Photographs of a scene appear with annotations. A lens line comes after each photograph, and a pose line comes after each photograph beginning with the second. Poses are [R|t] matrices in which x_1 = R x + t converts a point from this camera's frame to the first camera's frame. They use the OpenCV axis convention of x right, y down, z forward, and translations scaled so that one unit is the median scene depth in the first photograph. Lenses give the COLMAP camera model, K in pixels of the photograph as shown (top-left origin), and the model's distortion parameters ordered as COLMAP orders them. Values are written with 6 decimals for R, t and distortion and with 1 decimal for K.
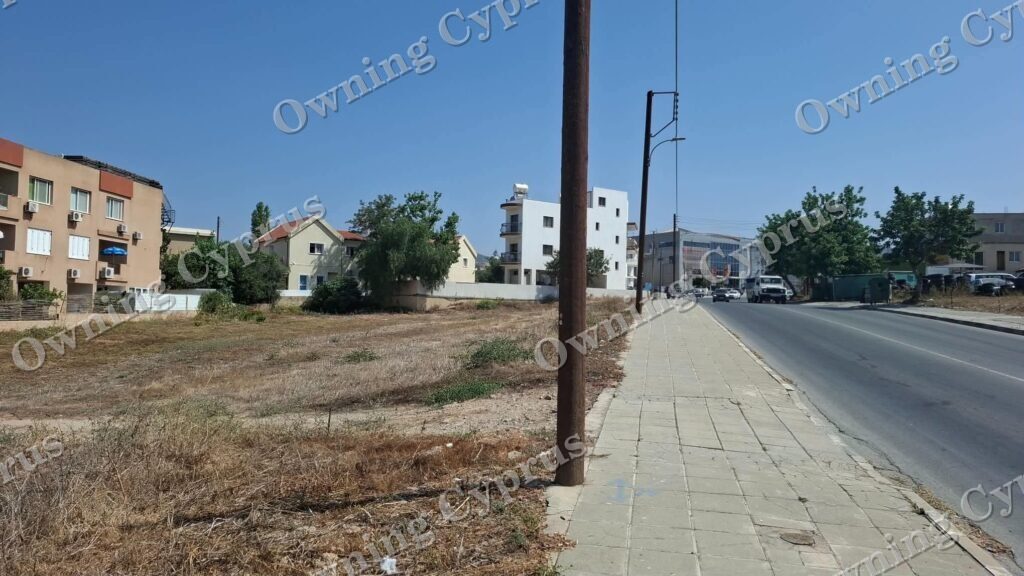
lens RADIAL K [[711.5, 0, 513.6], [0, 711.5, 284.5], [0, 0, 1]] dist [0.133998, -0.178235]
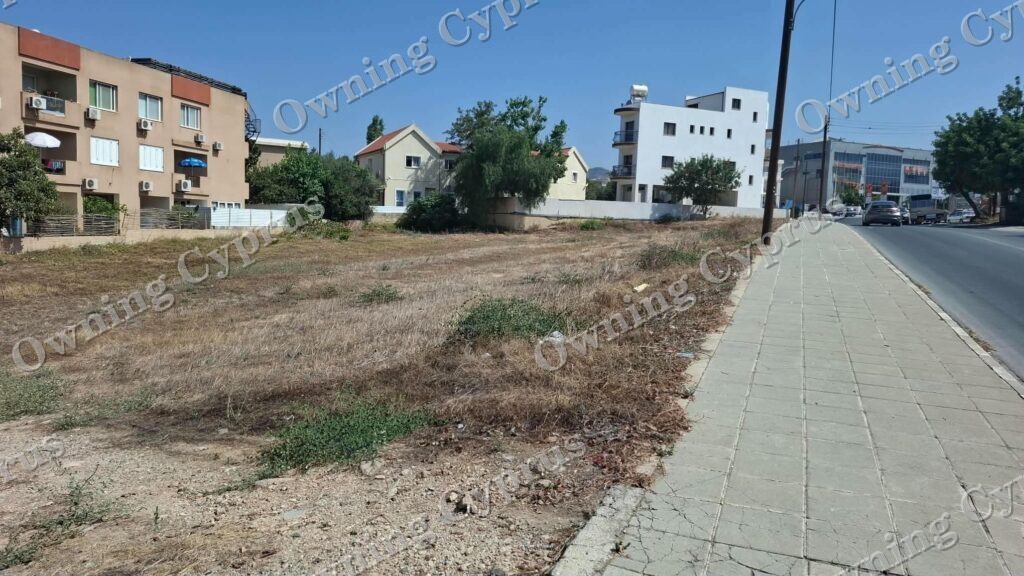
lens RADIAL K [[702.0, 0, 506.5], [0, 702.0, 287.2], [0, 0, 1]] dist [0.129133, -0.174364]
pose [[0.981972, 0.029692, -0.186681, 0.024406], [-0.006790, 0.992489, 0.122145, -0.001119], [0.188906, -0.118675, 0.974798, 0.111758]]
